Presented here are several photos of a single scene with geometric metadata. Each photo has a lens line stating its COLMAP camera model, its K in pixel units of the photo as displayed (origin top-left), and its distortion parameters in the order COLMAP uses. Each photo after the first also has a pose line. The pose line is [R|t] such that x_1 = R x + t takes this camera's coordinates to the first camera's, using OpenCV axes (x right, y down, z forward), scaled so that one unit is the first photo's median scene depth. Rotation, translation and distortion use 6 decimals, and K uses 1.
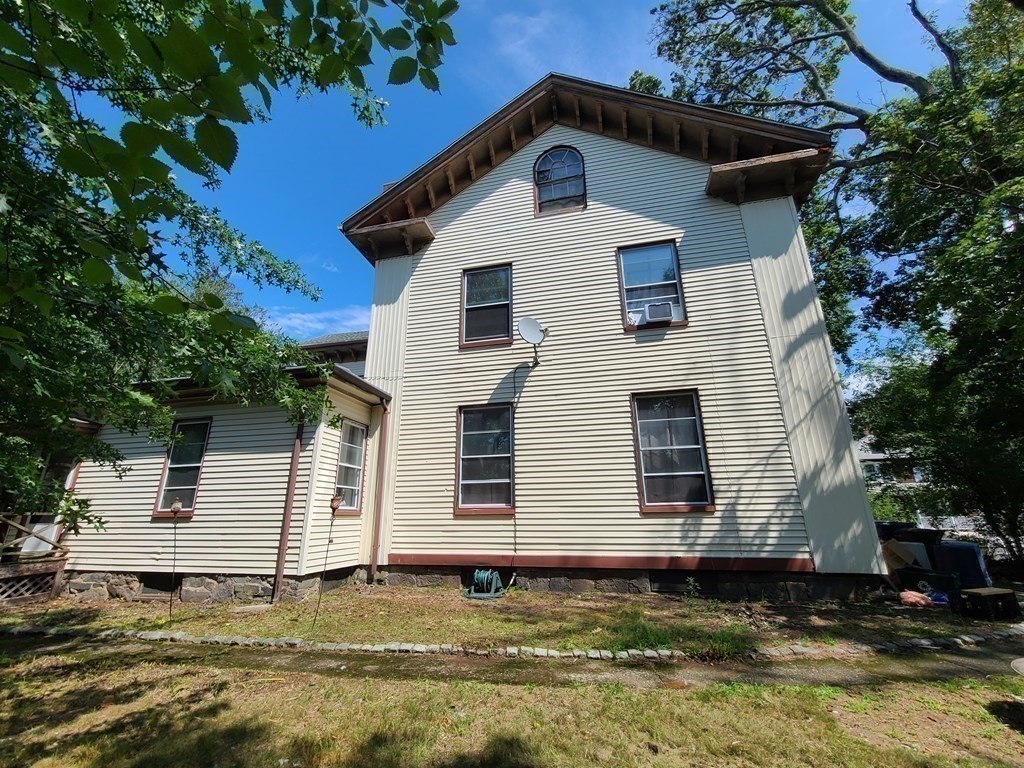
lens RADIAL K [[417.8, 0, 511.3], [0, 417.8, 389.2], [0, 0, 1]] dist [-0.009526, -0.000108]
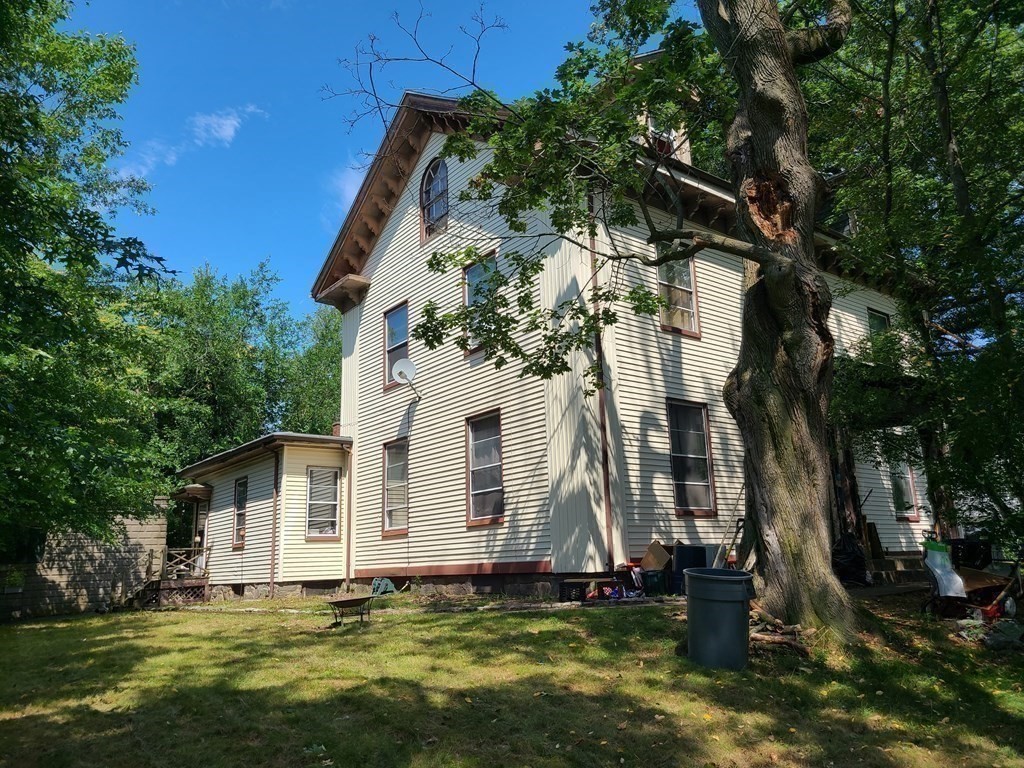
lens RADIAL K [[762.2, 0, 511.7], [0, 762.2, 382.1], [0, 0, 1]] dist [0.008172, -0.000030]
pose [[0.778550, -0.169103, -0.604370, 1.693896], [0.217534, 0.976027, 0.007136, -0.073948], [0.588675, -0.137027, 0.796672, -0.512485]]
